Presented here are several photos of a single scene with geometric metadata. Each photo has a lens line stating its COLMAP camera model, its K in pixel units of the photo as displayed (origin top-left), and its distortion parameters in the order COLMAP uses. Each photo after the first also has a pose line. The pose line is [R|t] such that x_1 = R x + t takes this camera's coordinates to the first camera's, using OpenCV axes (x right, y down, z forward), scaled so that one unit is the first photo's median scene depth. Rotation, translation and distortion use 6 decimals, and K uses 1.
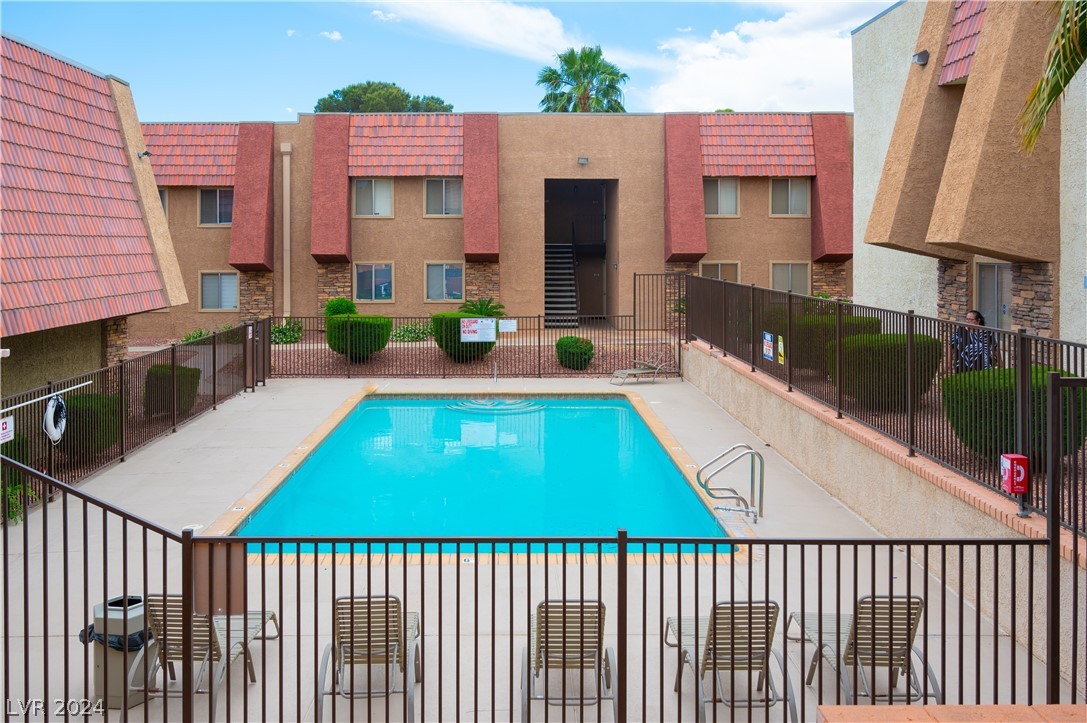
lens RADIAL K [[975.4, 0, 510.2], [0, 975.4, 260.7], [0, 0, 1]] dist [0.003366, -0.008020]
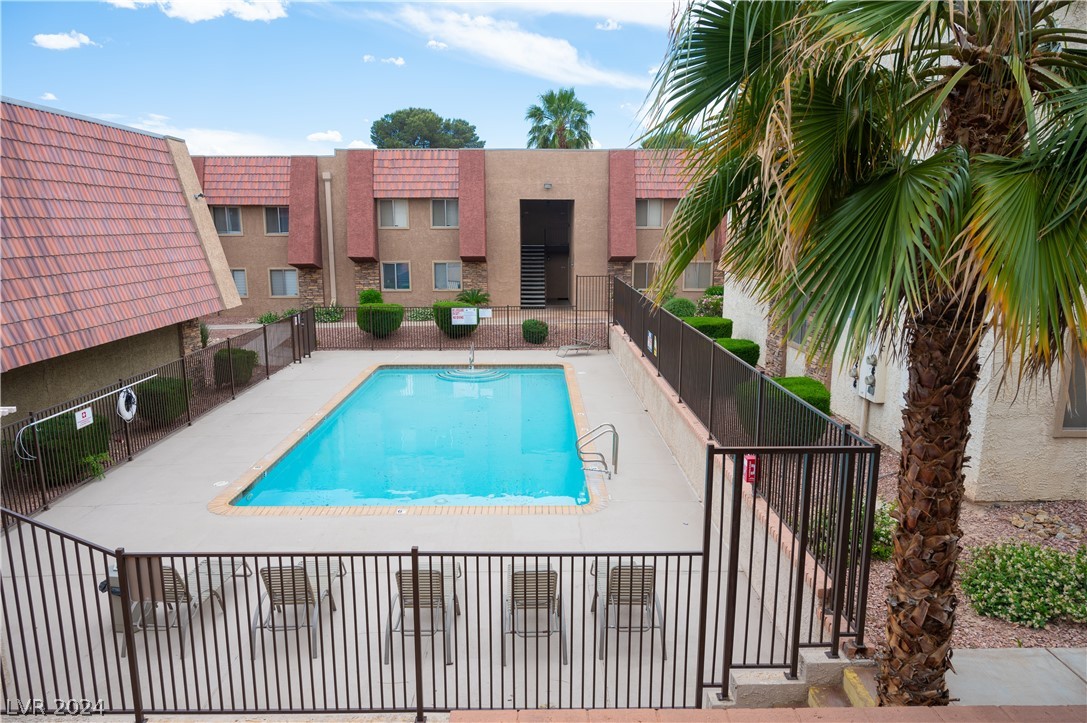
lens RADIAL K [[701.9, 0, 543.0], [0, 701.9, 363.6], [0, 0, 1]] dist [-0.006458, 0.003488]
pose [[0.999912, -0.001027, 0.013245, 0.056122], [-0.001374, 0.983655, 0.180056, -0.036366], [-0.013214, -0.180058, 0.983567, 0.000134]]
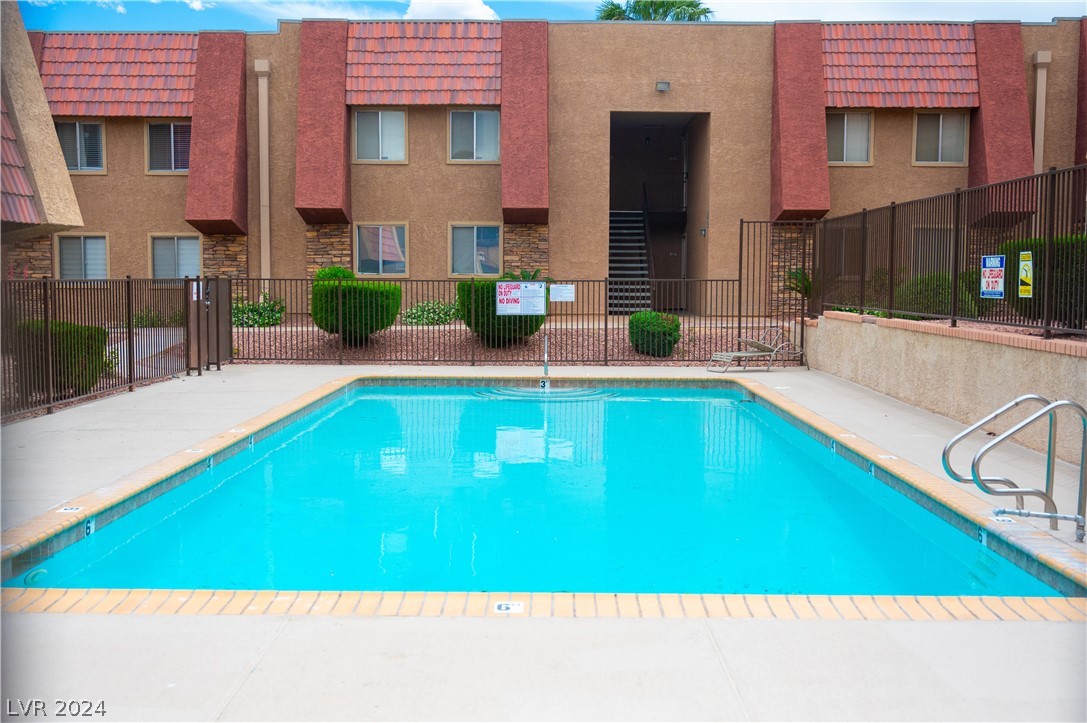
lens RADIAL K [[1061.2, 0, 540.9], [0, 1061.2, 361.3], [0, 0, 1]] dist [0.006291, 0.000000]
pose [[0.999921, 0.006591, -0.010739, -0.007971], [-0.005933, 0.998169, 0.060199, 0.059304], [0.011117, -0.060131, 0.998129, 0.186919]]
